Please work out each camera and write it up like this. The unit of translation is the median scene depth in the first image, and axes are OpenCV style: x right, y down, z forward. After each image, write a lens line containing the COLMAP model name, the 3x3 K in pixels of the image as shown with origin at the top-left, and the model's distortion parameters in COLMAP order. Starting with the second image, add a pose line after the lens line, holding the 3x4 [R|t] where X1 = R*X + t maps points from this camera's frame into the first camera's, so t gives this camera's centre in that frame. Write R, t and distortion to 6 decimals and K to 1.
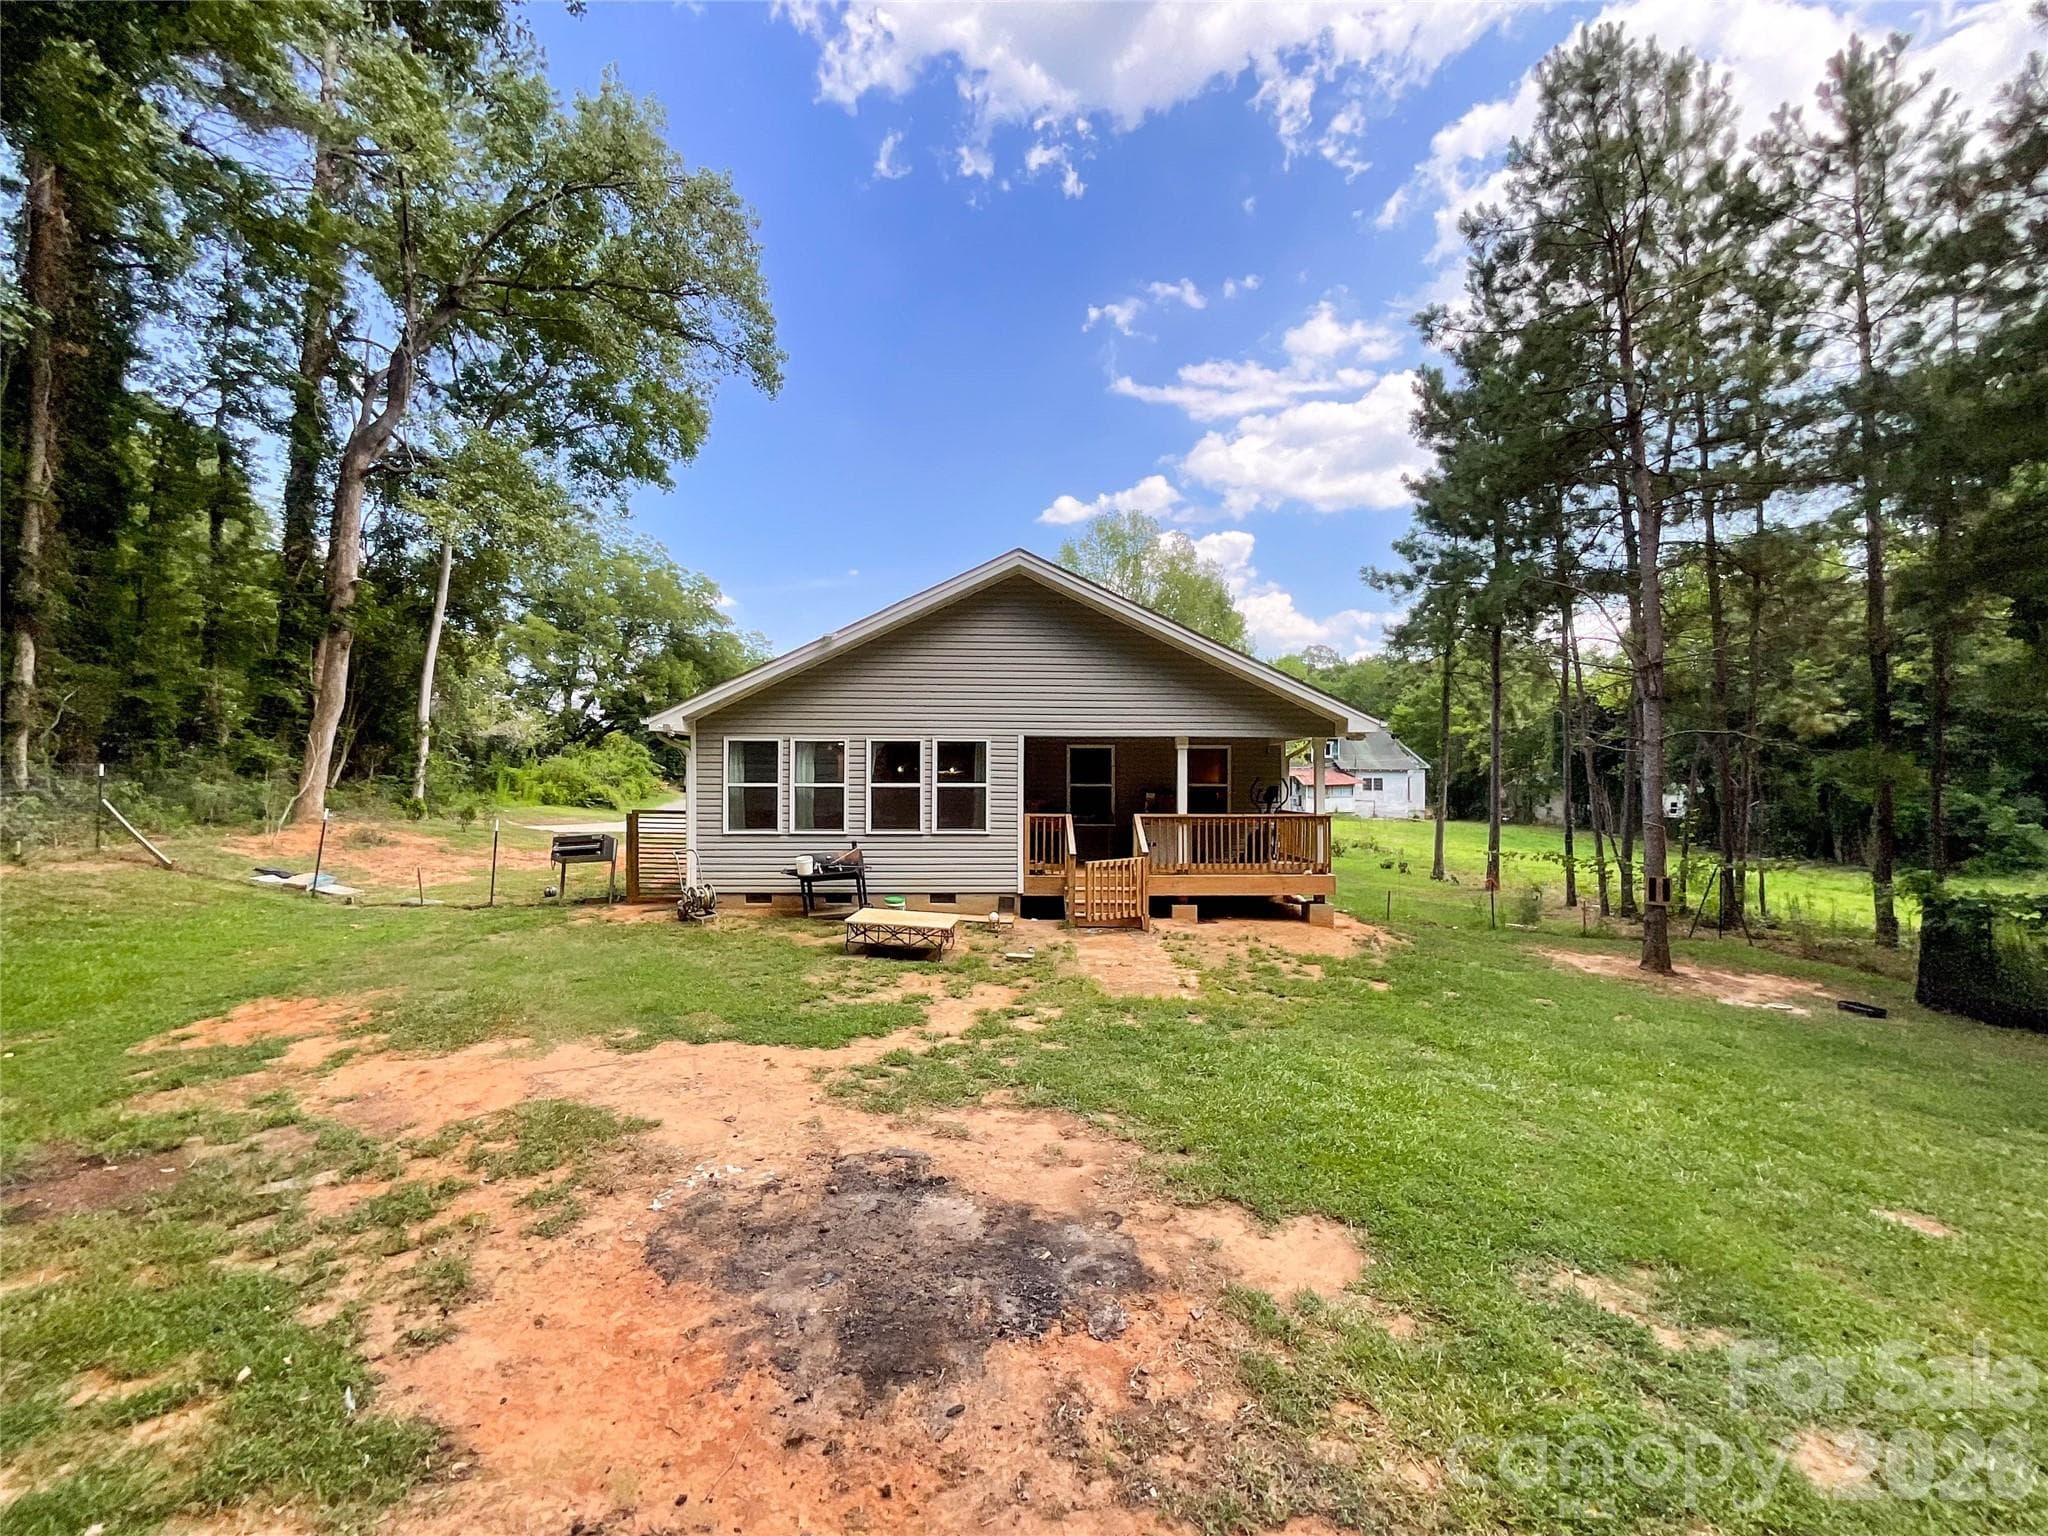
lens RADIAL K [[848.3, 0, 1024.0], [0, 848.3, 768.0], [0, 0, 1]] dist [-0.005794, 0.000129]
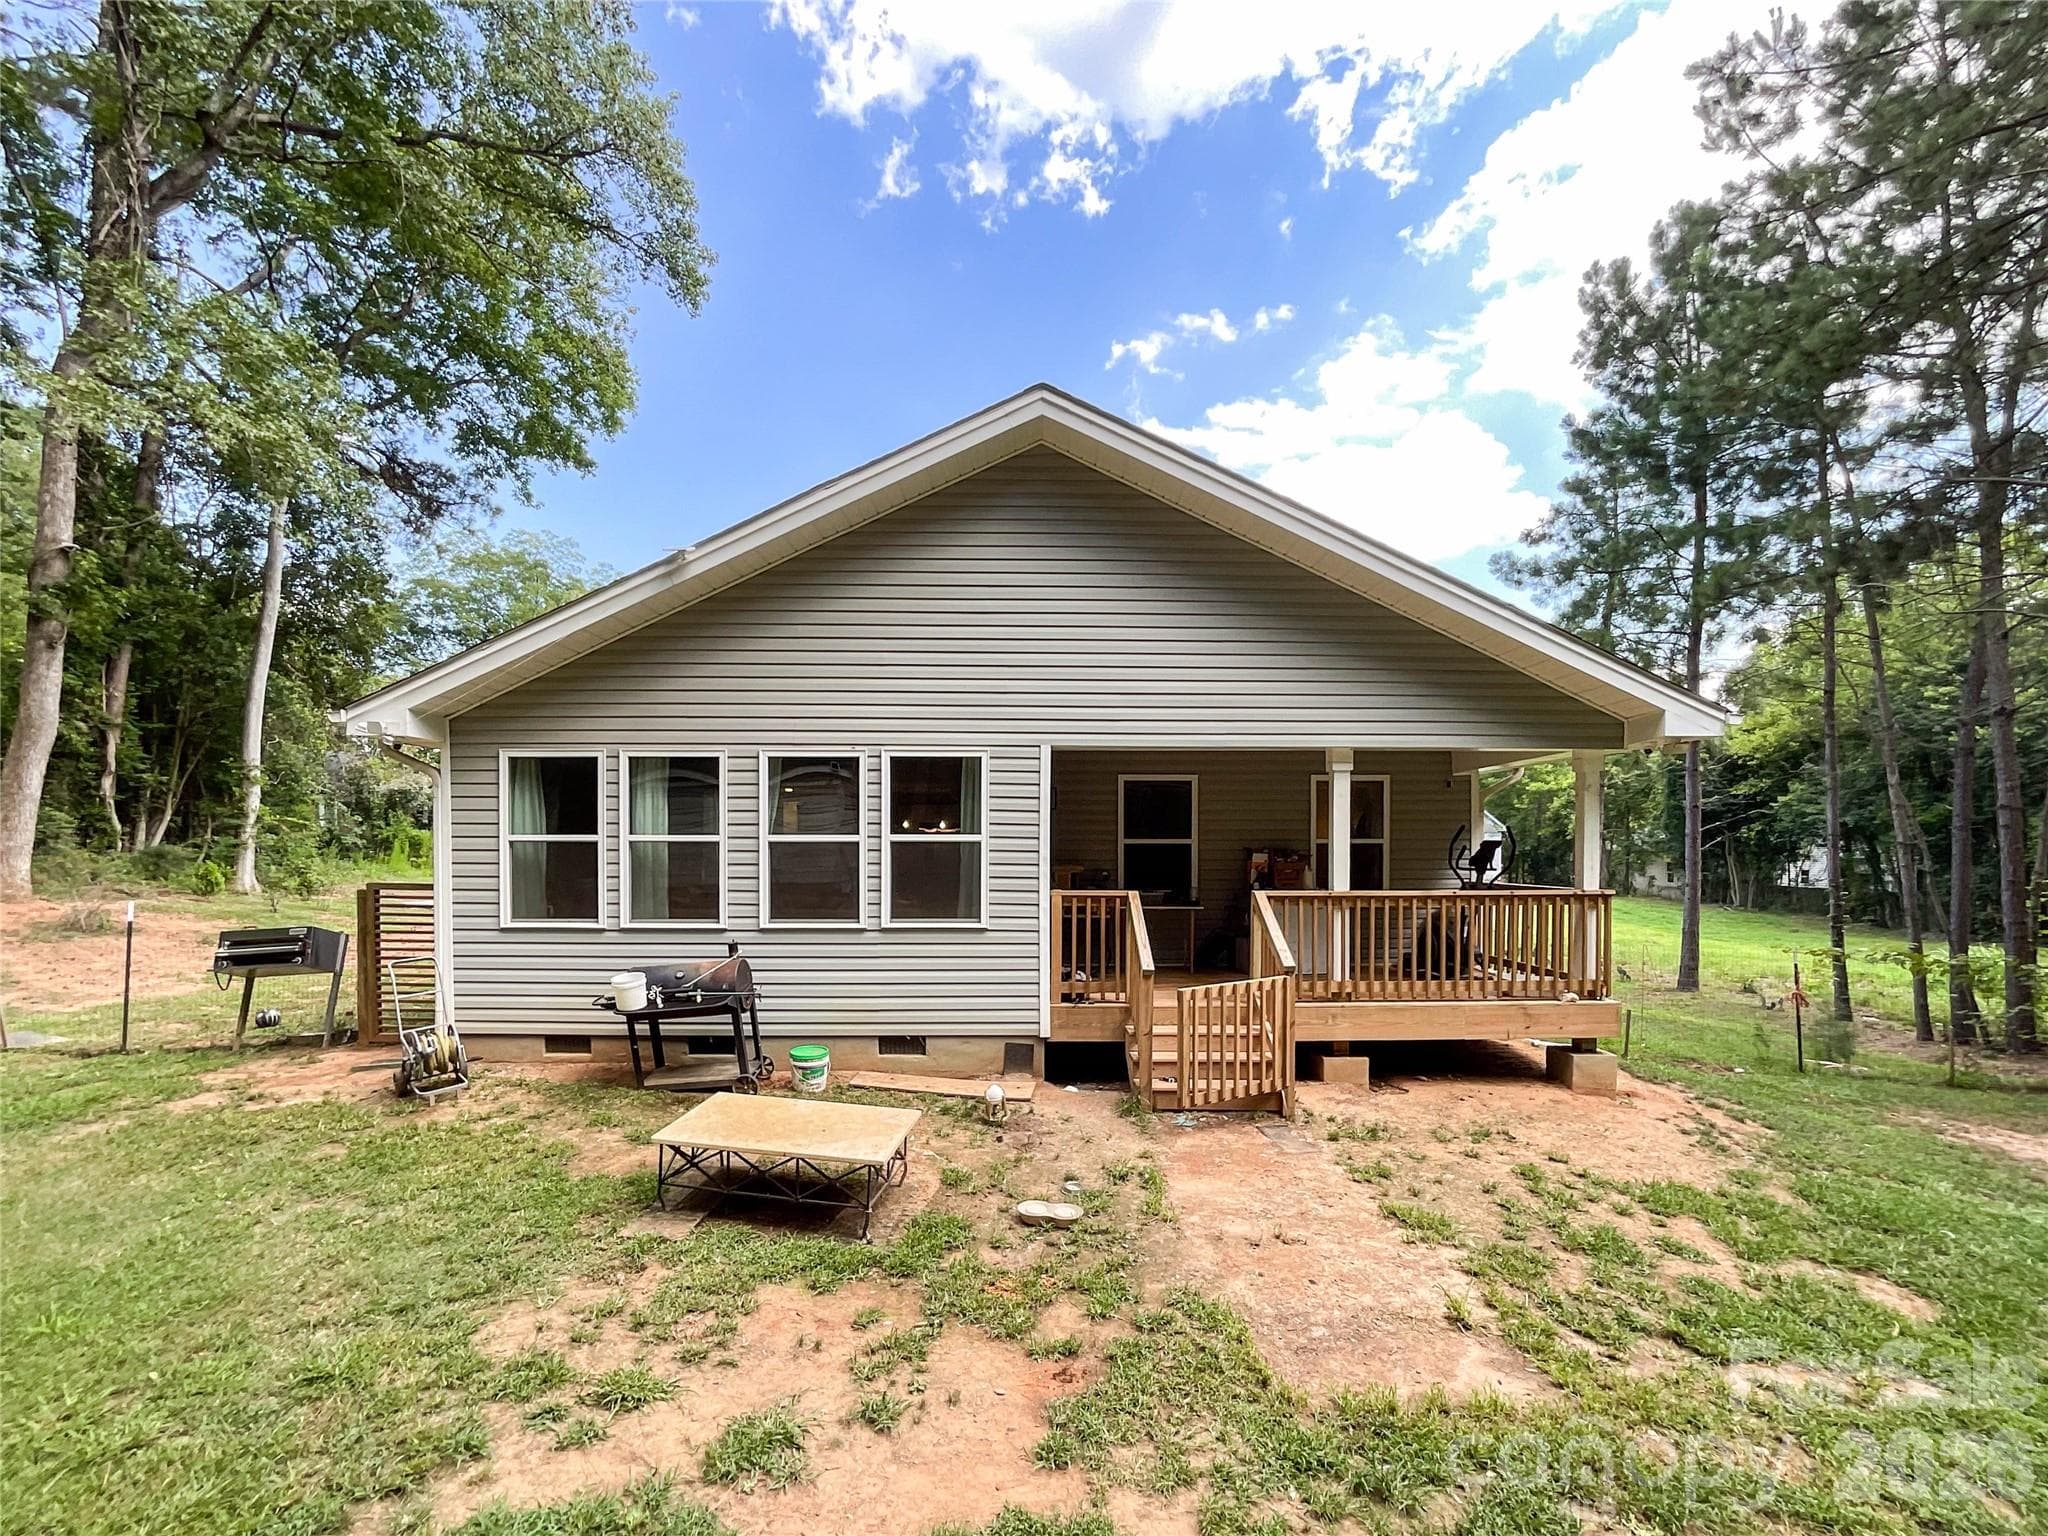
lens RADIAL K [[897.9, 0, 1024.7], [0, 897.9, 797.4], [0, 0, 1]] dist [-0.000756, 0.000273]
pose [[0.999753, -0.003497, -0.021932, -0.003775], [0.002598, 0.999160, -0.040906, 0.017600], [0.022057, 0.040839, 0.998922, 0.410658]]
